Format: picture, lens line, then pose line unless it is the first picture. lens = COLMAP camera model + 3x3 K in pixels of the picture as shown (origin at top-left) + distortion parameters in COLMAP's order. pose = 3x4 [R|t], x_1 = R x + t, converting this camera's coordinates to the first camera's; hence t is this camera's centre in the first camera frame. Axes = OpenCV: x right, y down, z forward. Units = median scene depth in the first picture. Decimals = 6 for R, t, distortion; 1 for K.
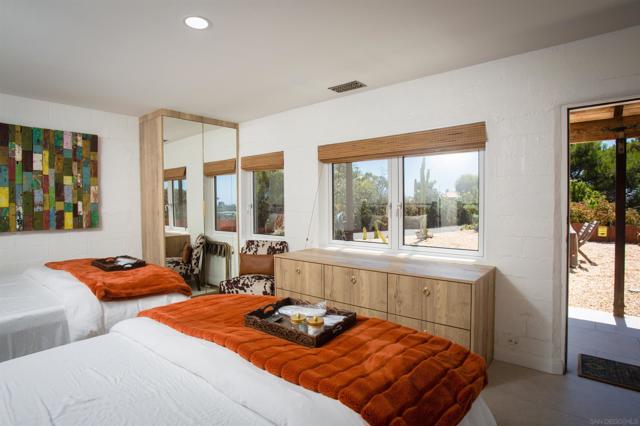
lens RADIAL K [[329.0, 0, 320.0], [0, 329.0, 213.0], [0, 0, 1]] dist [-0.062768, 0.030605]
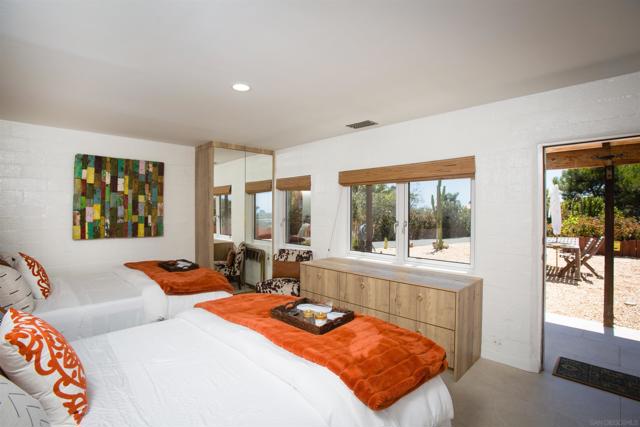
lens RADIAL K [[302.4, 0, 320.0], [0, 302.4, 213.5], [0, 0, 1]] dist [-0.072875, 0.031395]
pose [[0.994800, 0.012463, -0.101079, 0.043392], [-0.014968, 0.999598, -0.024068, -0.026983], [0.100739, 0.025456, 0.994587, -0.106759]]
